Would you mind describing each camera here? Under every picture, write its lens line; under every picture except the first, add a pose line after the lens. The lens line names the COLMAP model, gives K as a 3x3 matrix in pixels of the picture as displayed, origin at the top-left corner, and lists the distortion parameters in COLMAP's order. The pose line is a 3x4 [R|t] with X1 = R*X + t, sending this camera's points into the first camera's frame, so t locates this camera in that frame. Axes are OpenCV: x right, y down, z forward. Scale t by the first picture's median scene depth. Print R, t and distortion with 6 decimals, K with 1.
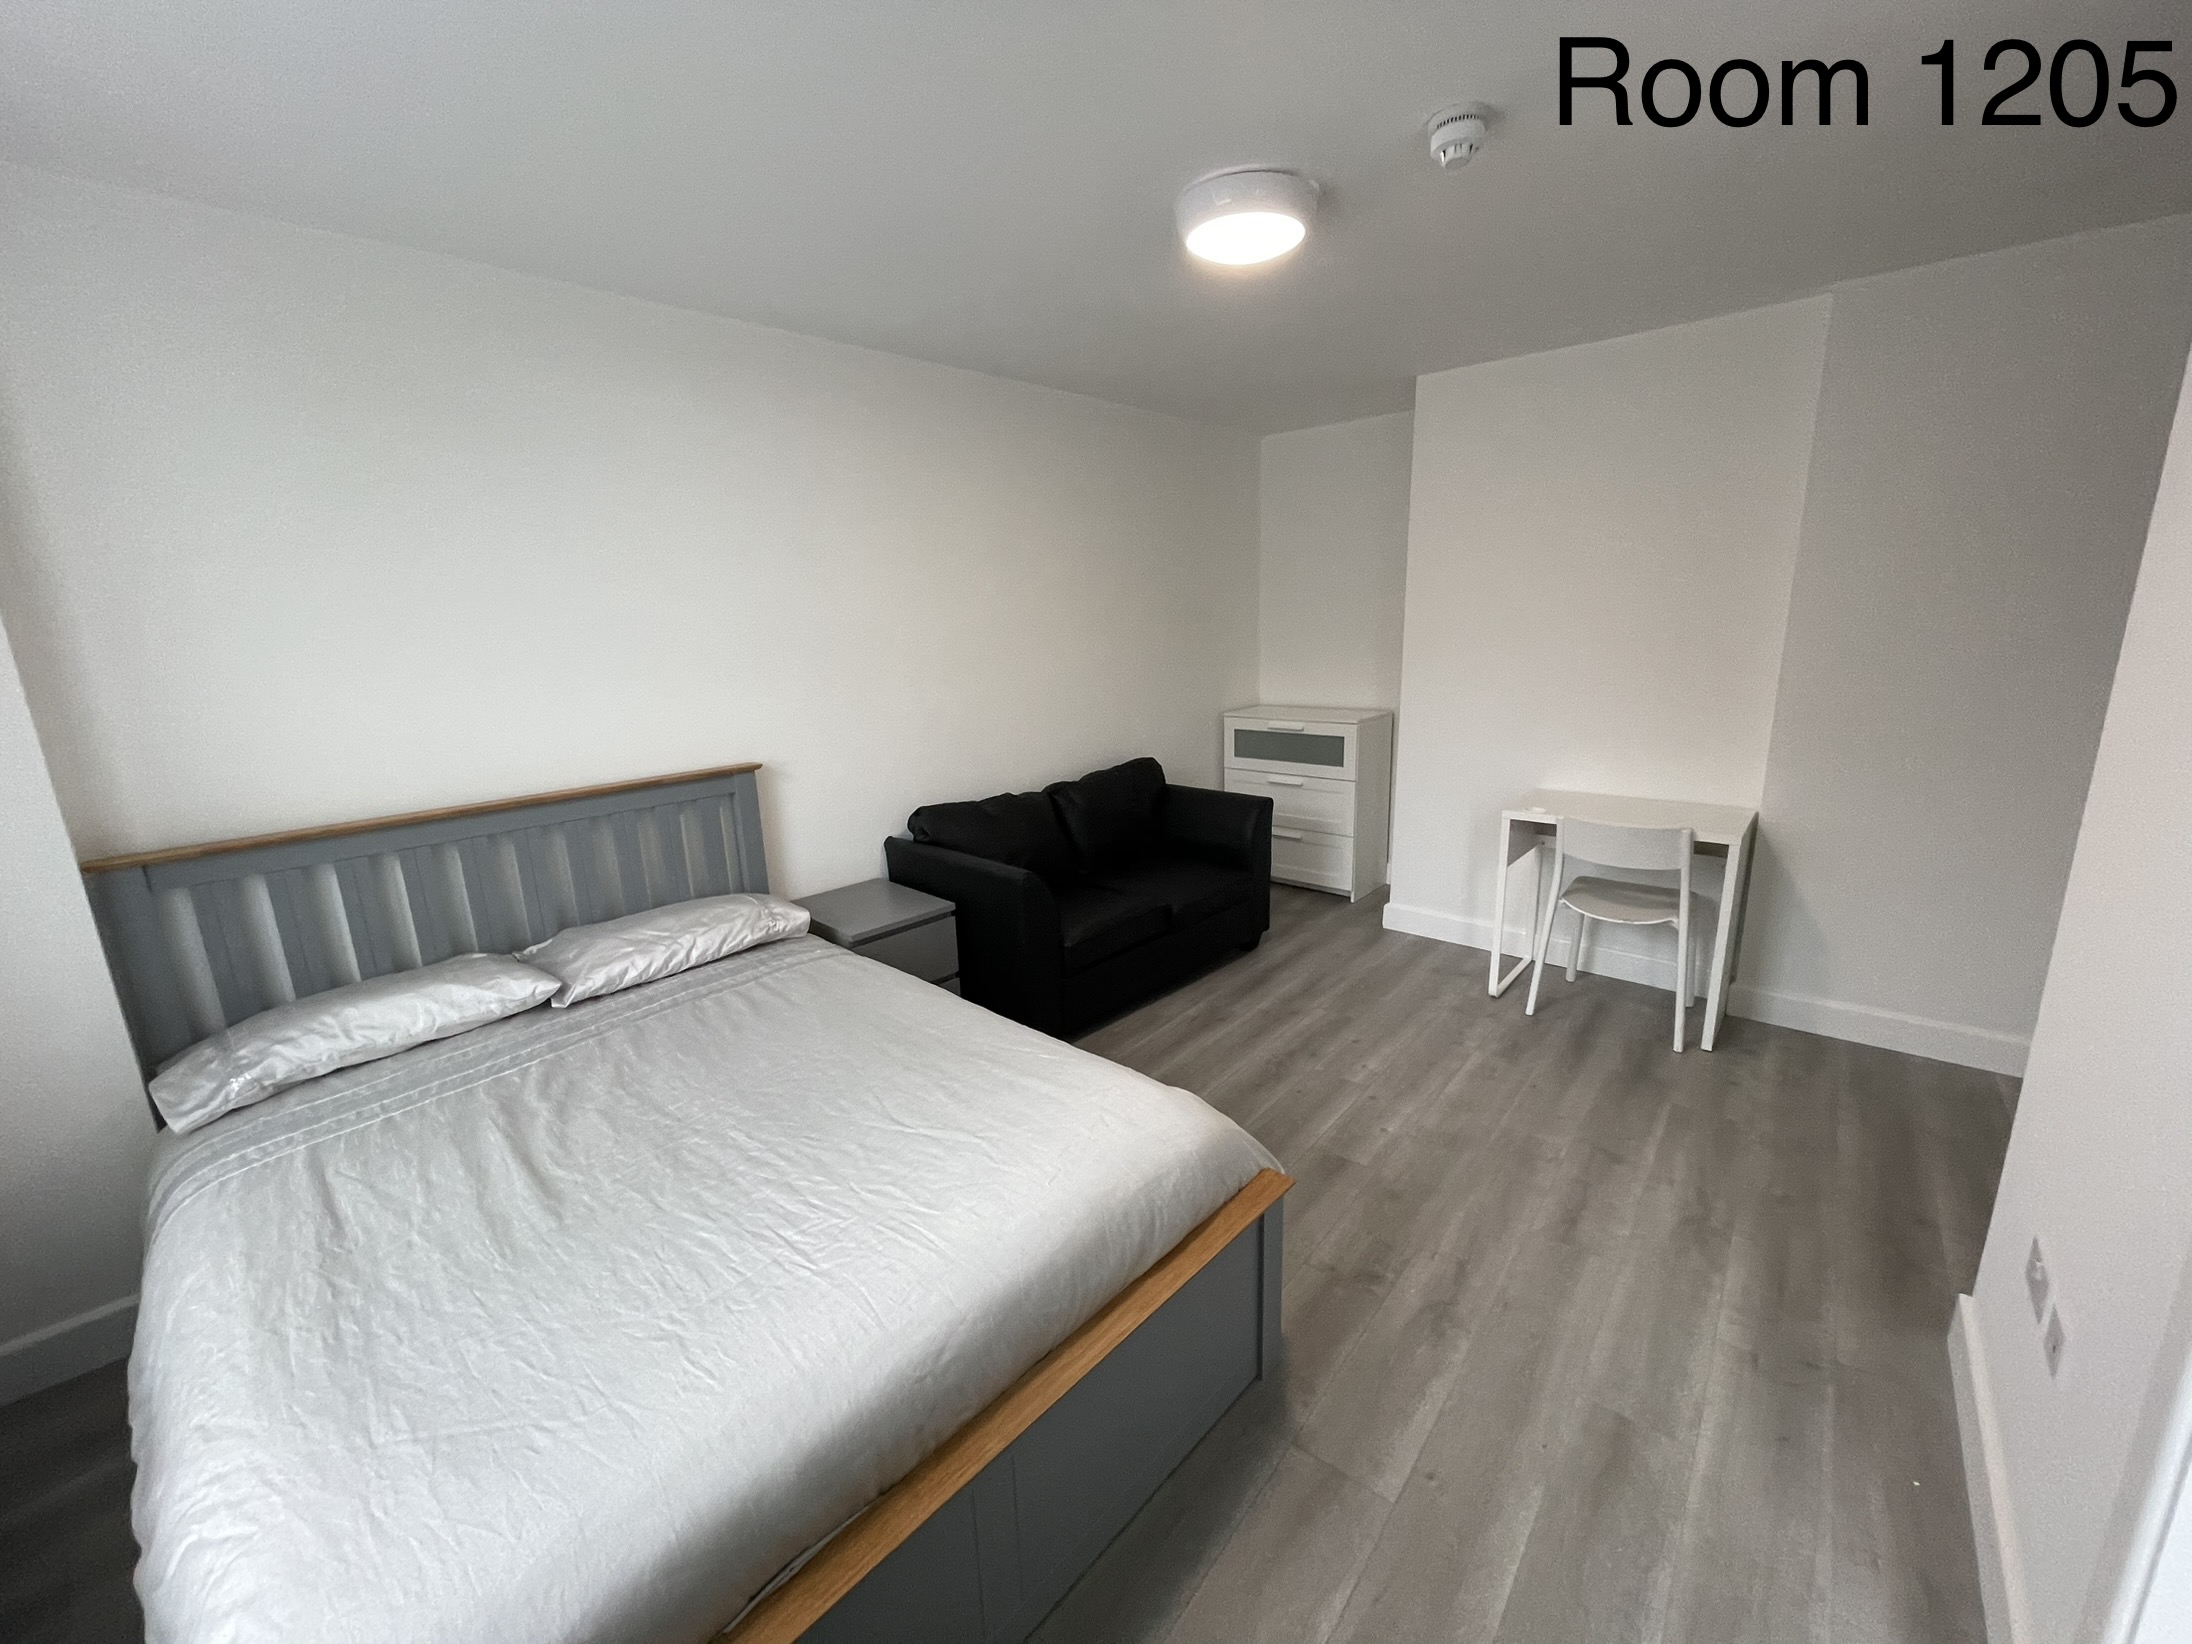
lens RADIAL K [[882.0, 0, 1096.0], [0, 882.0, 822.0], [0, 0, 1]] dist [0.000429, -0.000096]
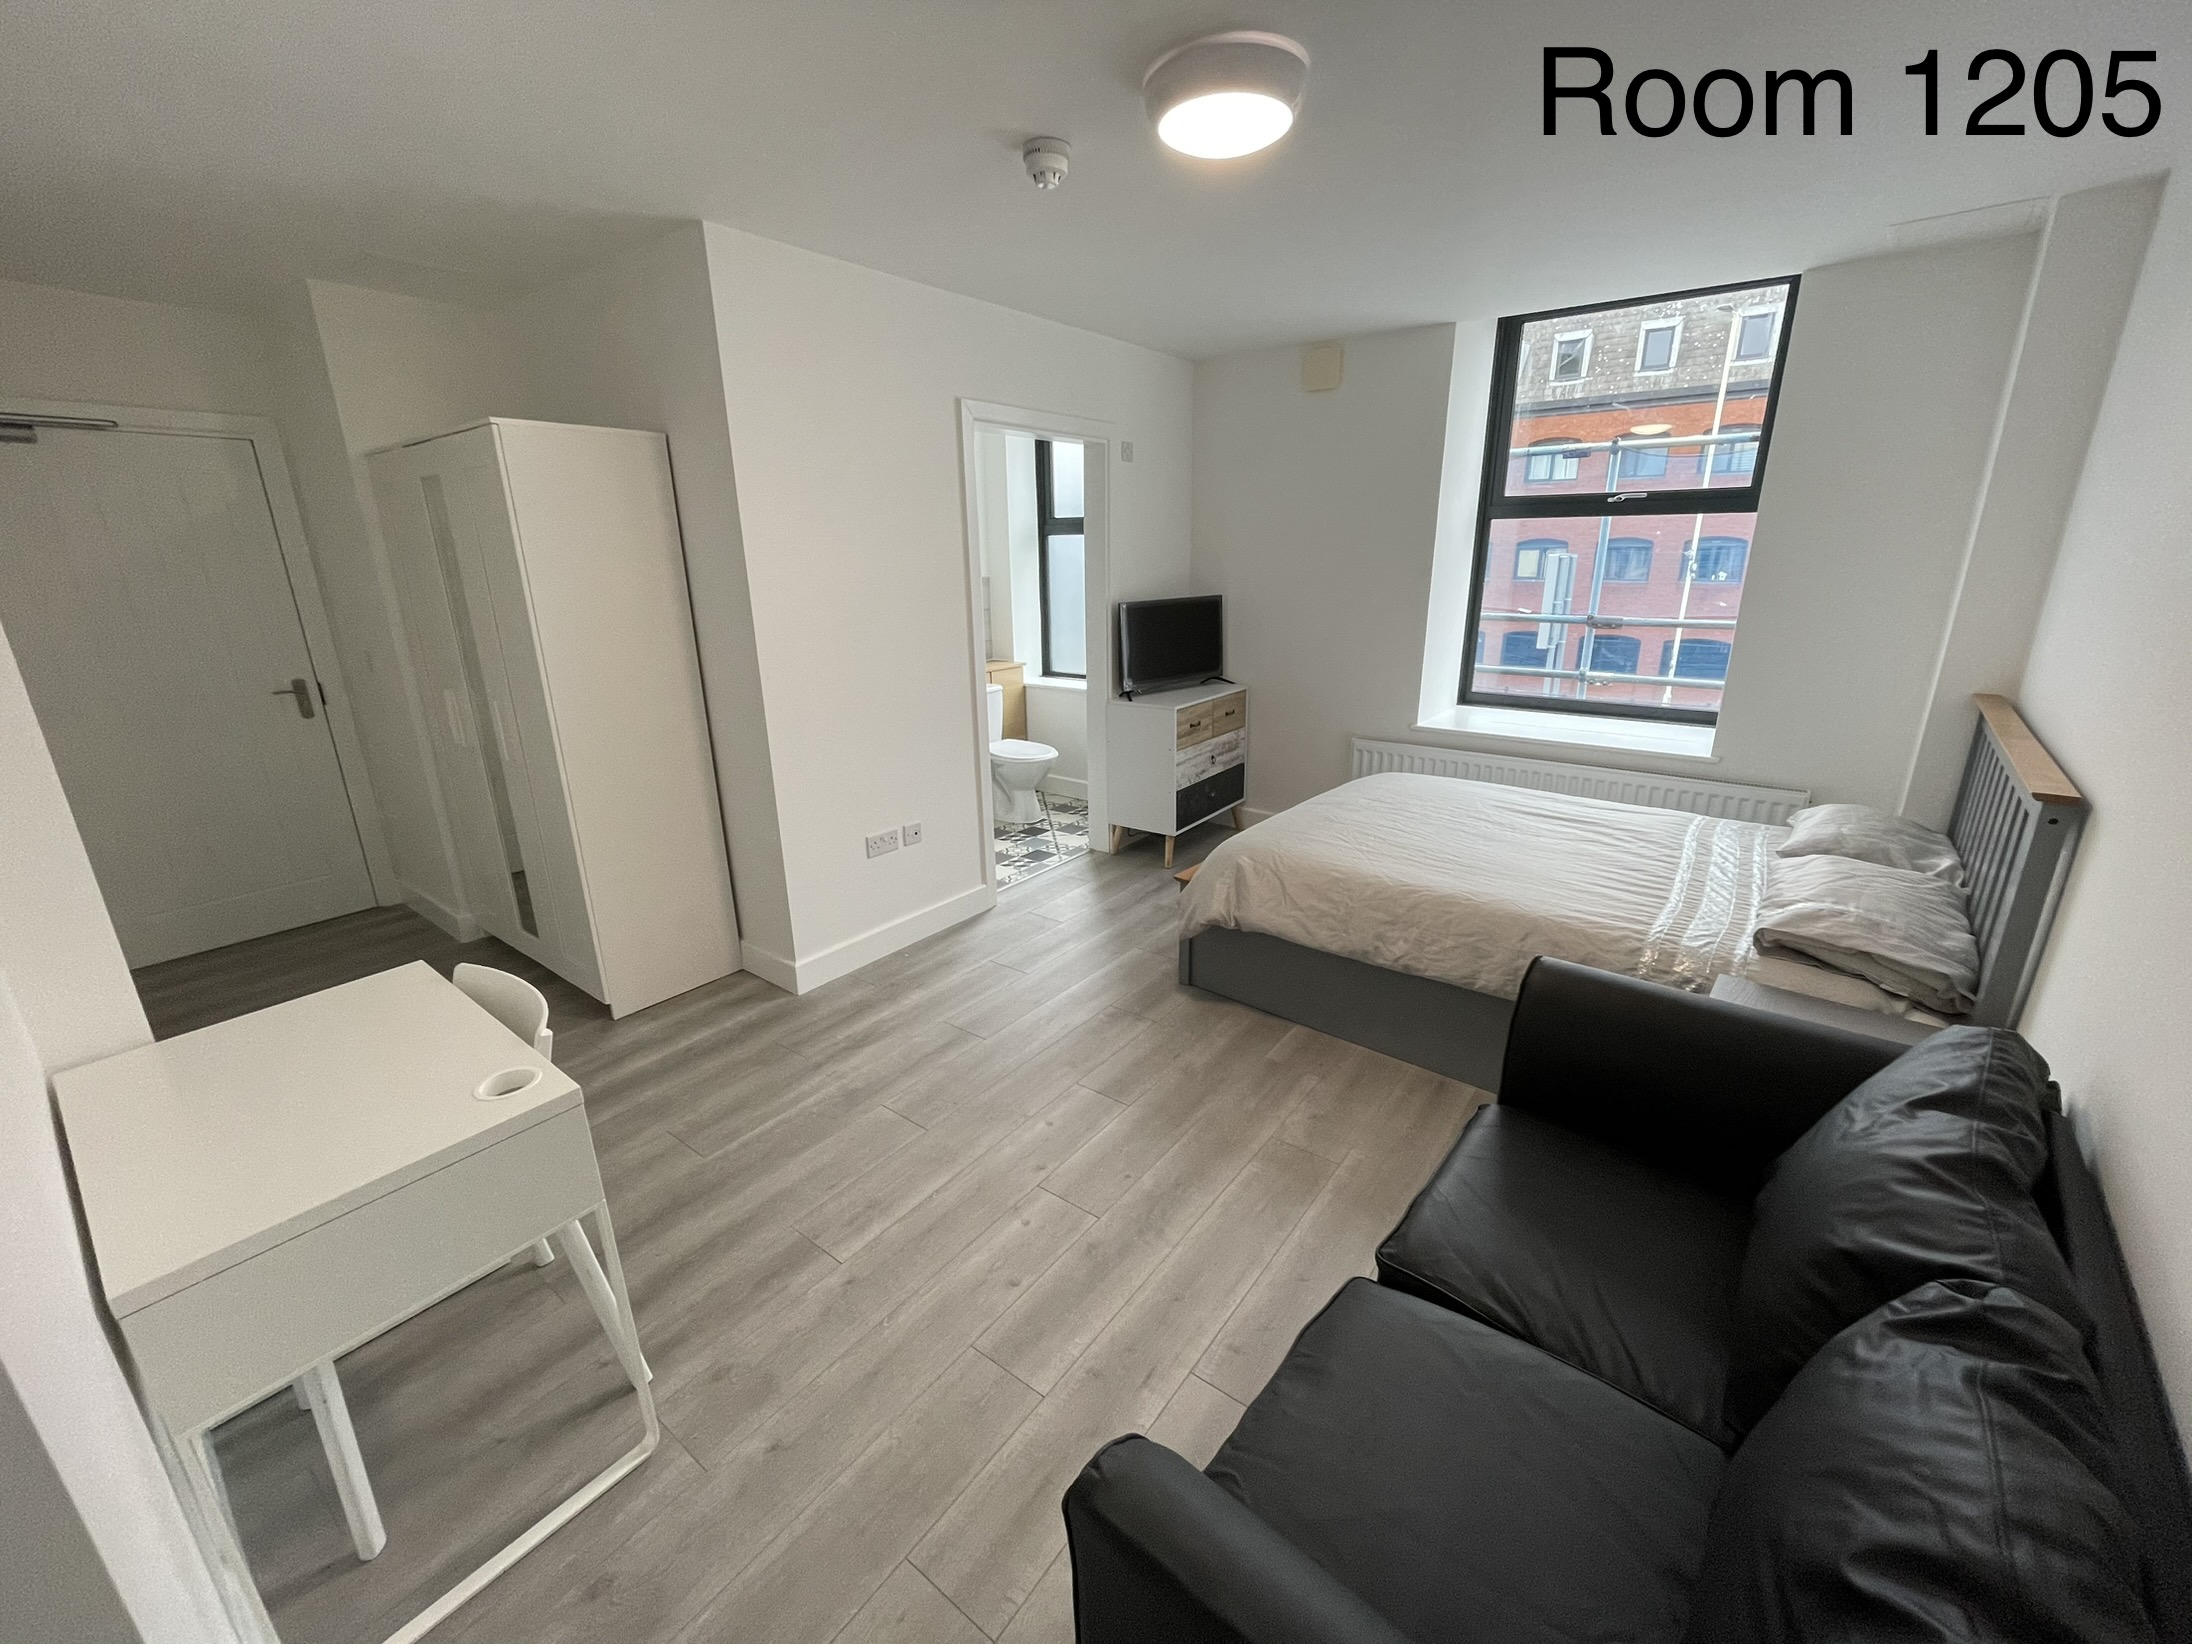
lens RADIAL K [[878.2, 0, 1104.2], [0, 878.2, 818.0], [0, 0, 1]] dist [-0.000221, -0.000403]
pose [[-0.997940, 0.054199, -0.034333, 0.249824], [0.029488, 0.862722, 0.504818, -0.357138], [0.056981, 0.502766, -0.862543, 1.456551]]
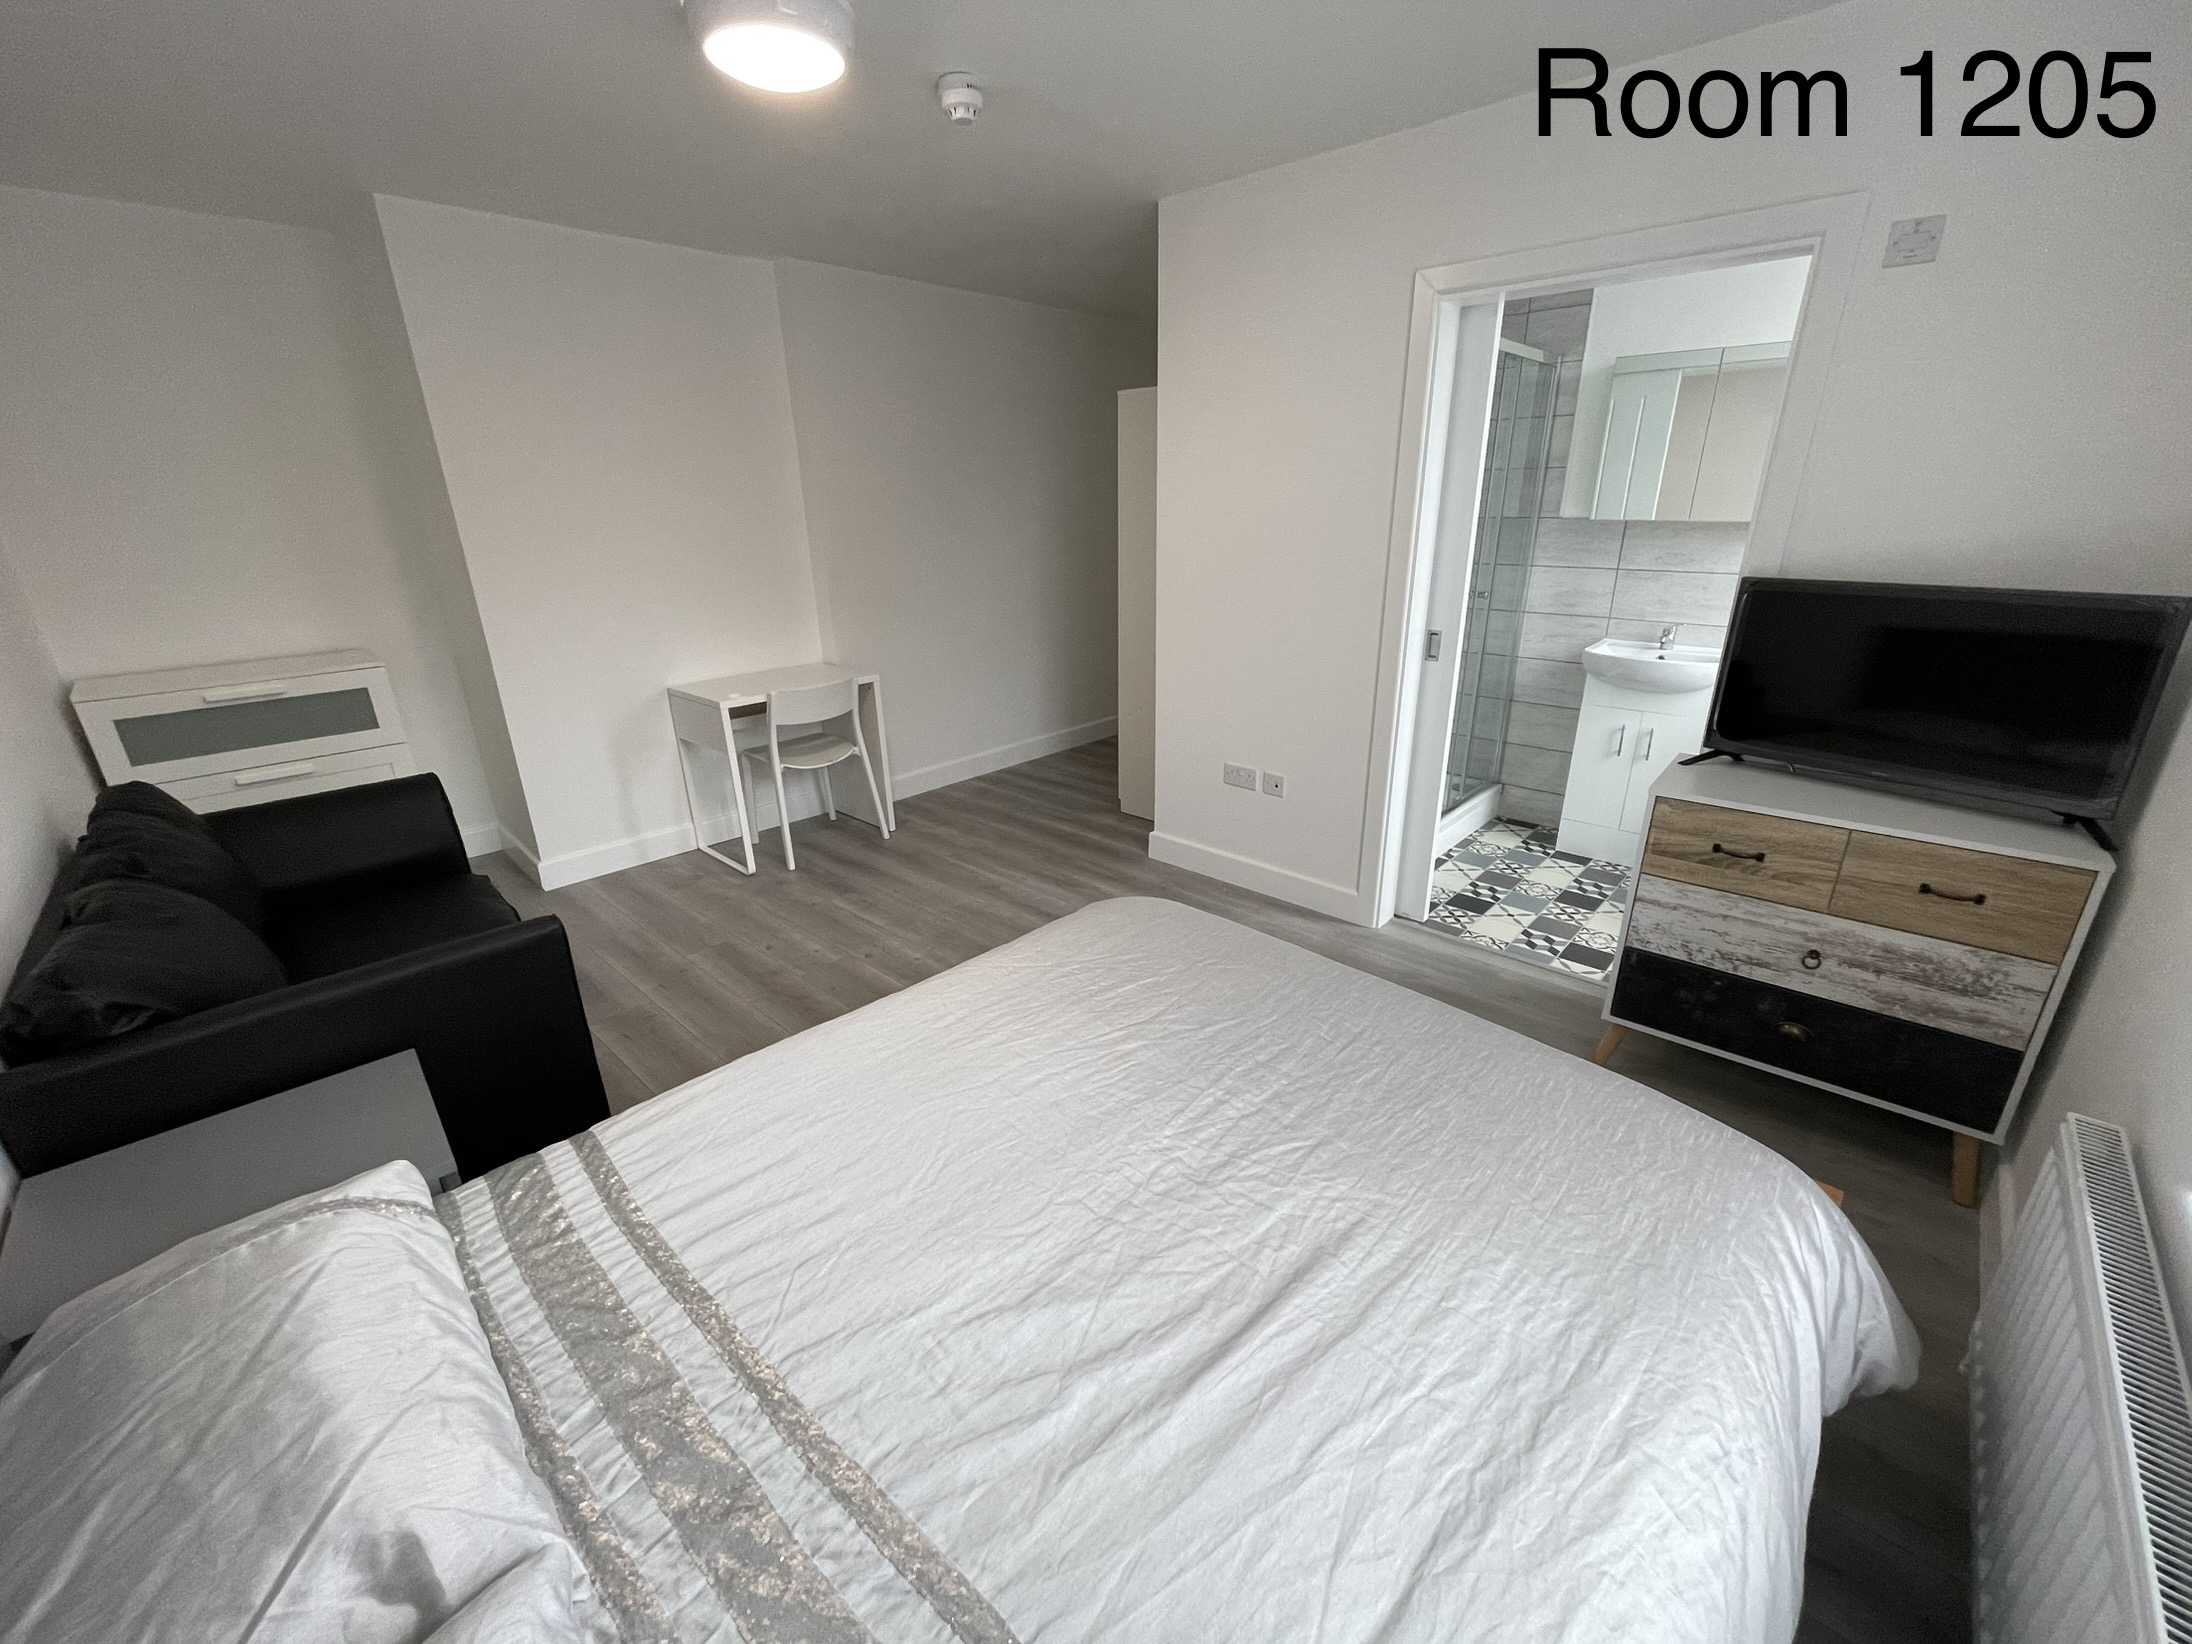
lens RADIAL K [[878.2, 0, 1104.2], [0, 878.2, 818.0], [0, 0, 1]] dist [-0.000221, -0.000403]
pose [[0.041311, -0.316723, 0.947618, -0.626247], [0.242326, 0.923287, 0.298026, -0.097756], [-0.969315, 0.217320, 0.114892, 0.518016]]
